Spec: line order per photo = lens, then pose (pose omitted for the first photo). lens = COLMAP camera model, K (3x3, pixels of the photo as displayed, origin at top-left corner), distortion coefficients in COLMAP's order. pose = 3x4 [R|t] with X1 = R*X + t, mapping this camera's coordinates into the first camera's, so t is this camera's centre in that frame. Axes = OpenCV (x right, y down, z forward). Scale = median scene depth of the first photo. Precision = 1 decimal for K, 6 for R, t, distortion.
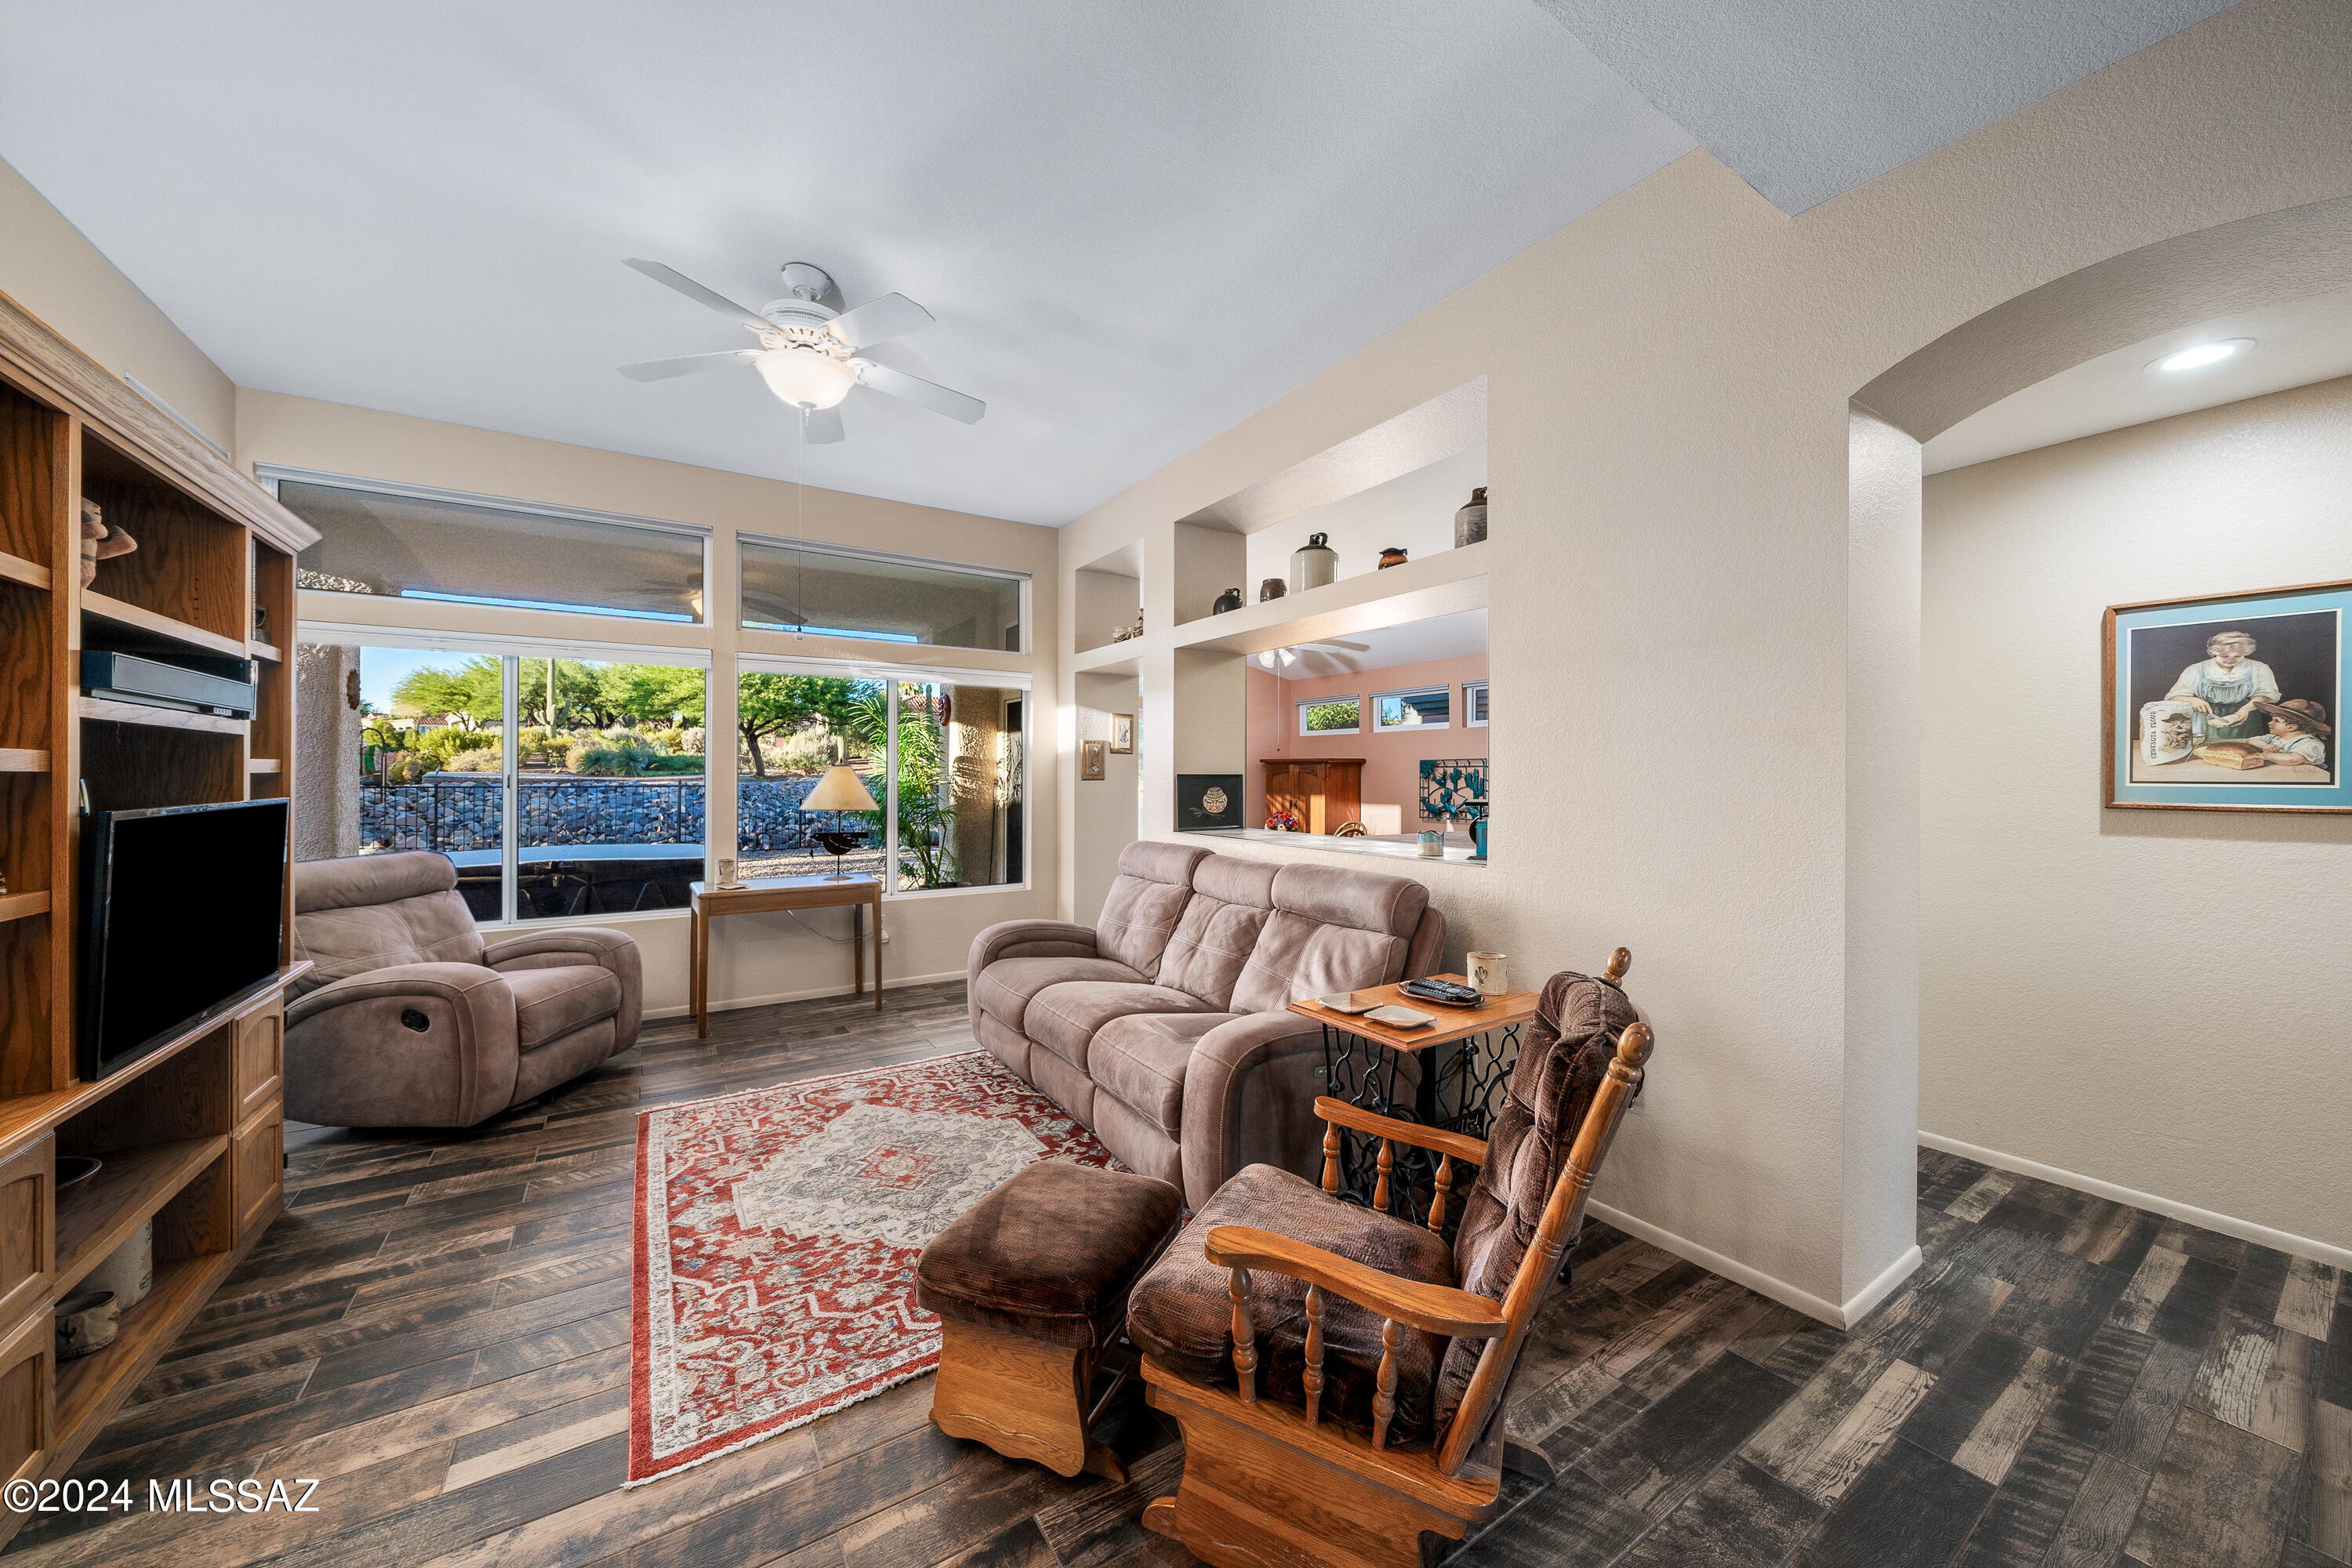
lens RADIAL K [[832.9, 0, 1183.8], [0, 832.9, 774.1], [0, 0, 1]] dist [0.000043, 0.000042]
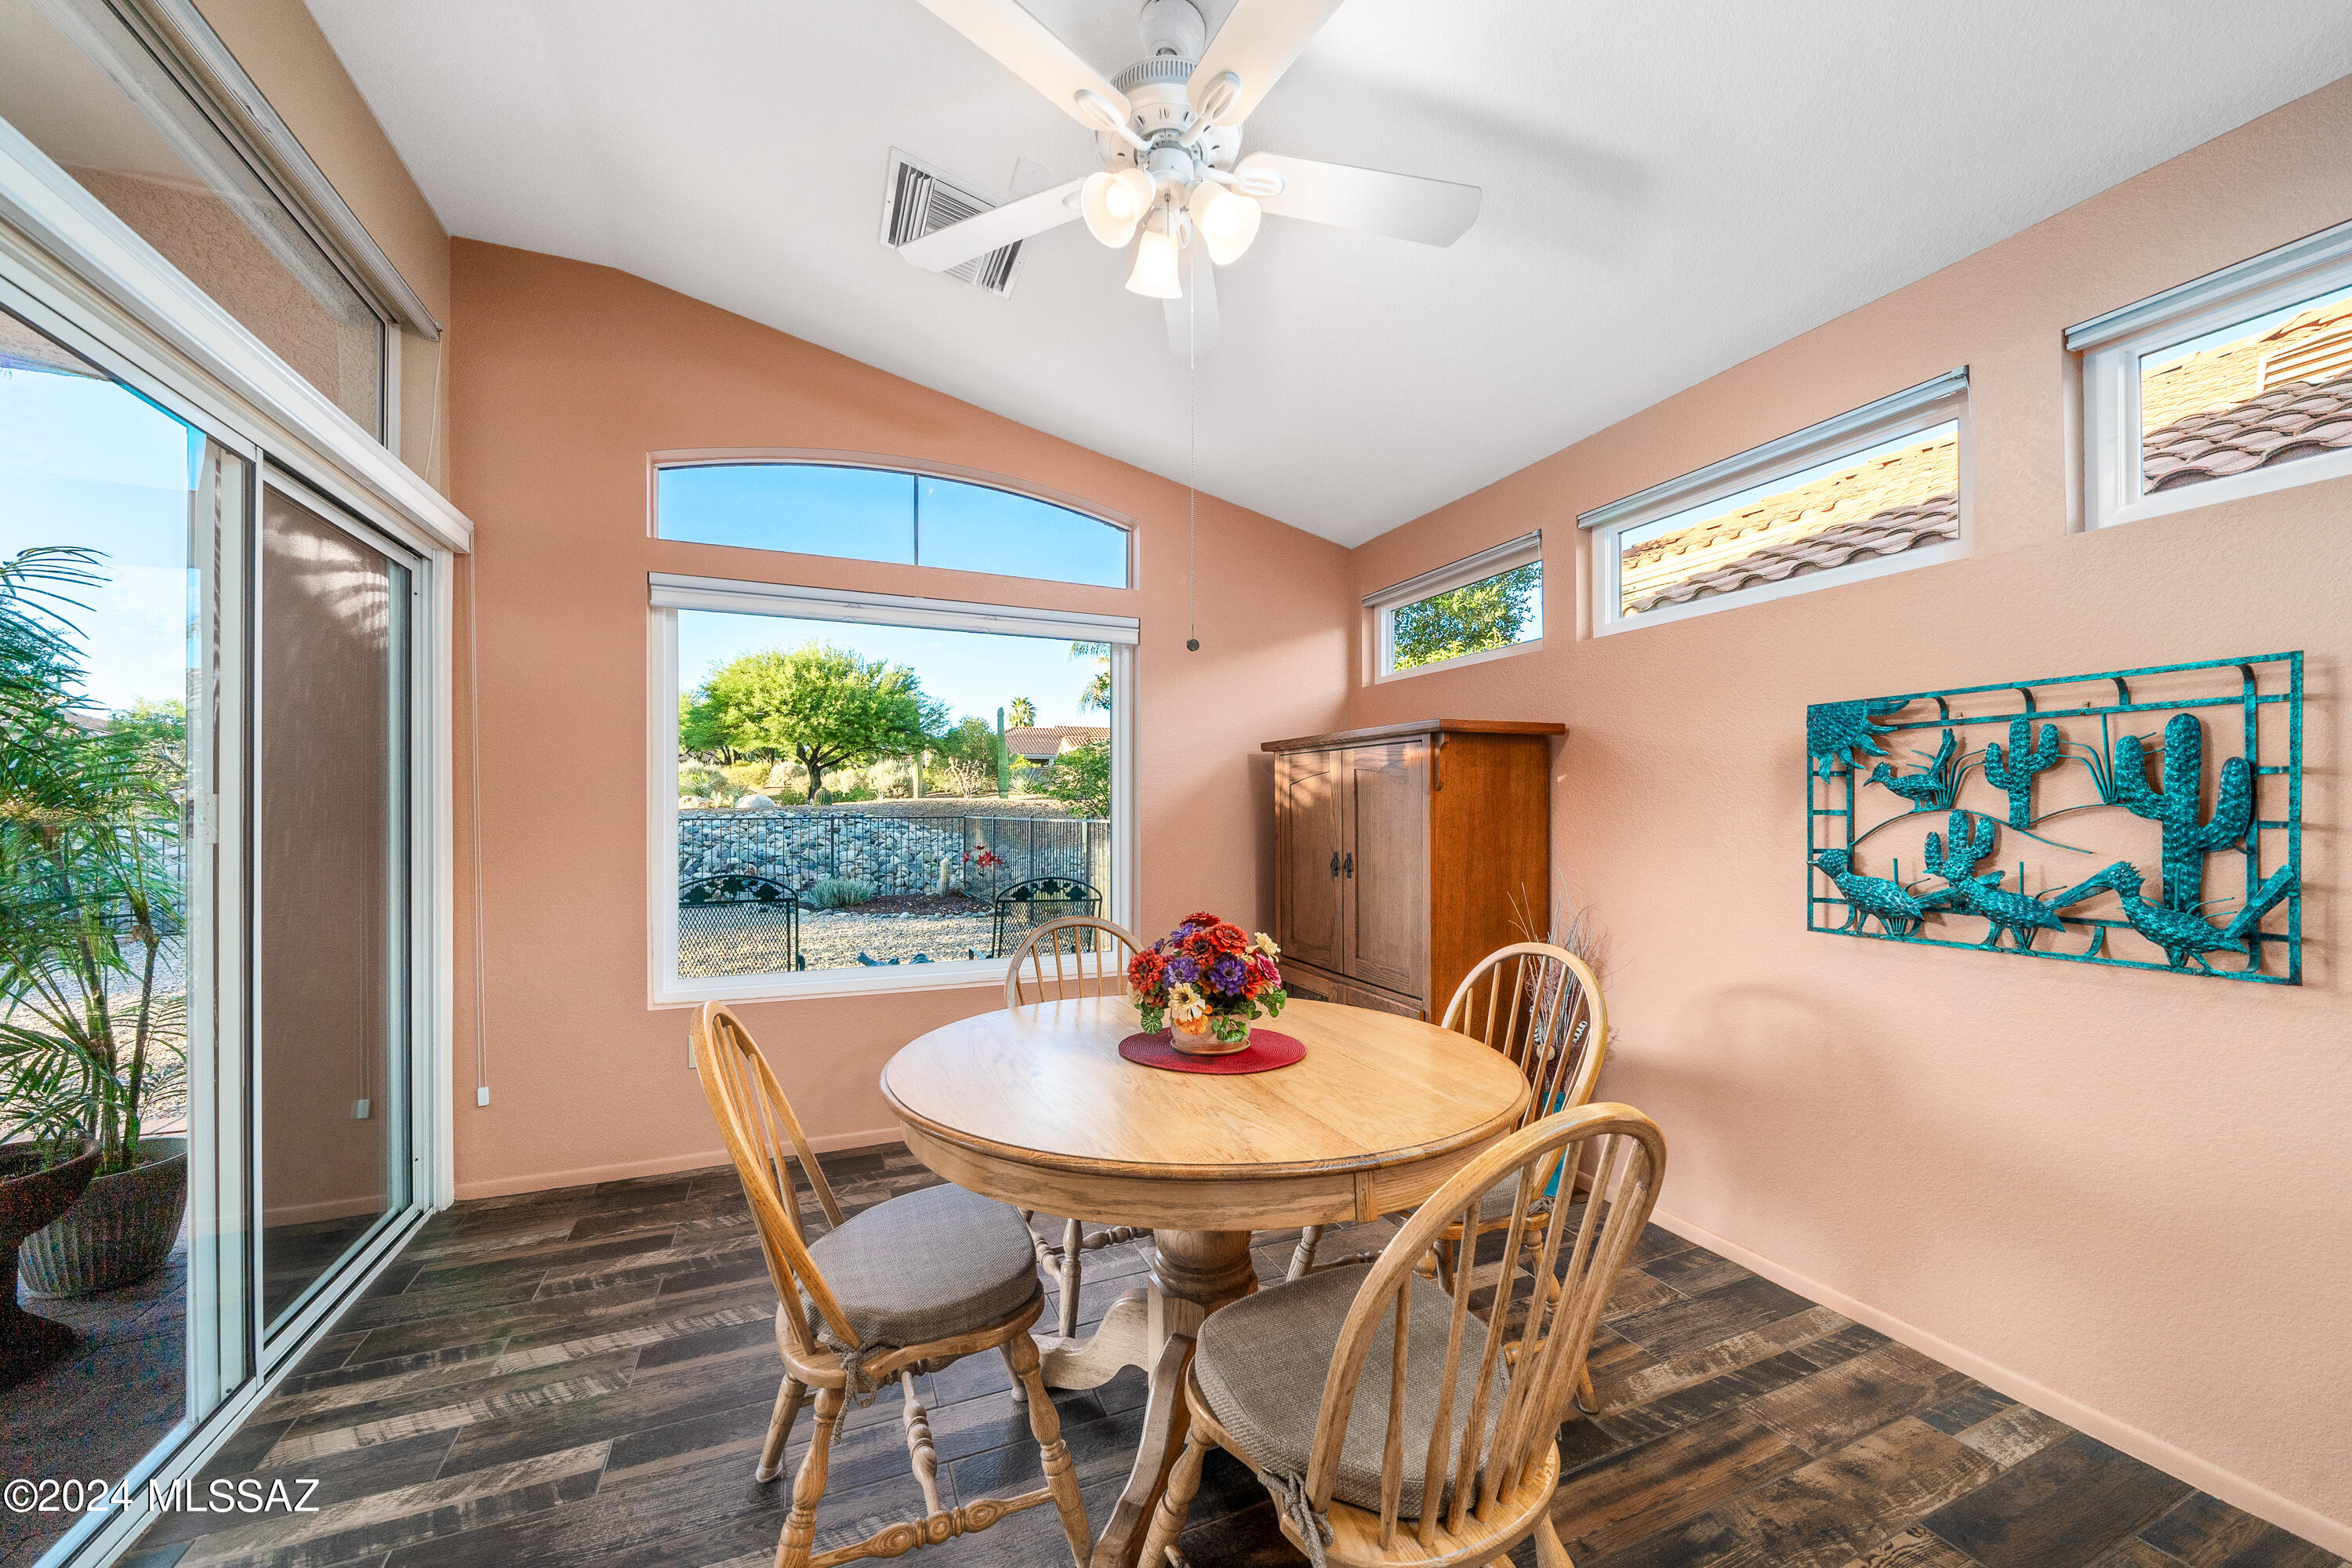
lens RADIAL K [[845.5, 0, 1152.7], [0, 845.5, 812.4], [0, 0, 1]] dist [-0.004825, -0.000052]
pose [[0.982106, -0.003699, -0.188294, 0.278496], [0.004490, 0.999983, 0.003777, 0.030202], [0.188277, -0.004555, 0.982105, 1.487877]]
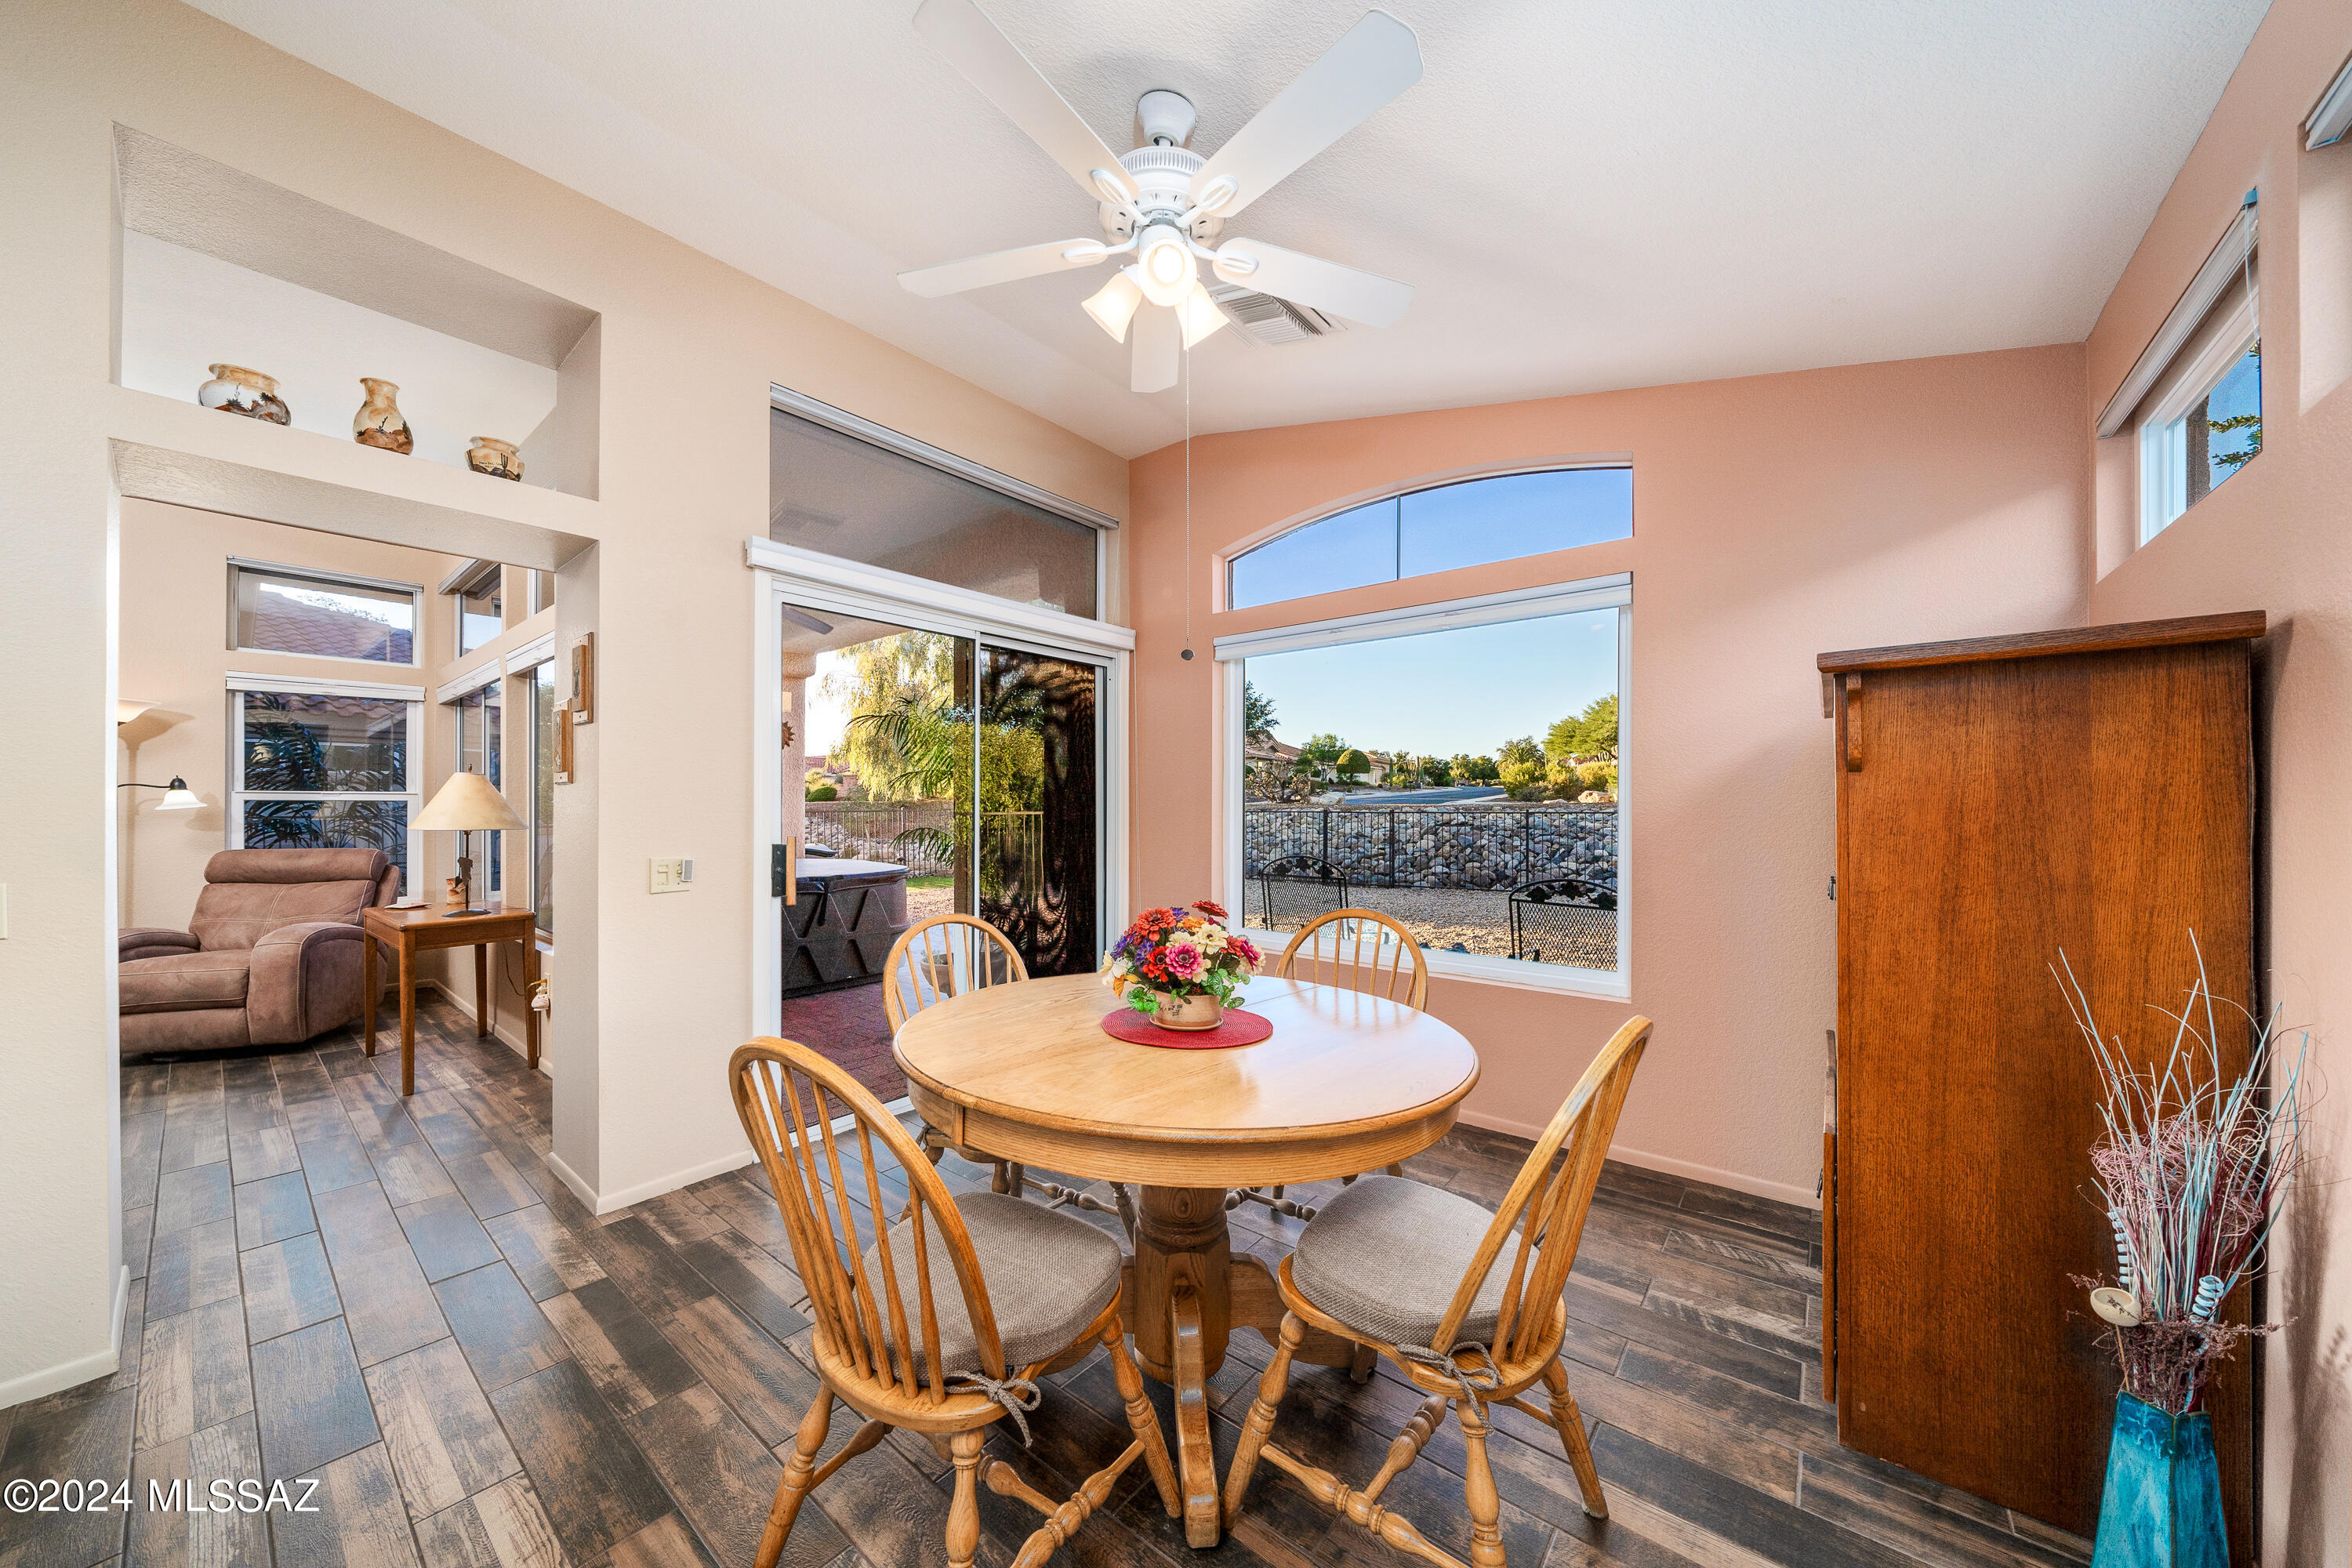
lens RADIAL K [[806.8, 0, 1169.8], [0, 806.8, 800.9], [0, 0, 1]] dist [-0.000920, -0.002665]
pose [[0.298495, -0.007964, -0.954378, 0.660594], [0.003107, 0.999968, -0.007373, 0.031851], [0.954406, -0.000764, 0.298511, 1.782493]]
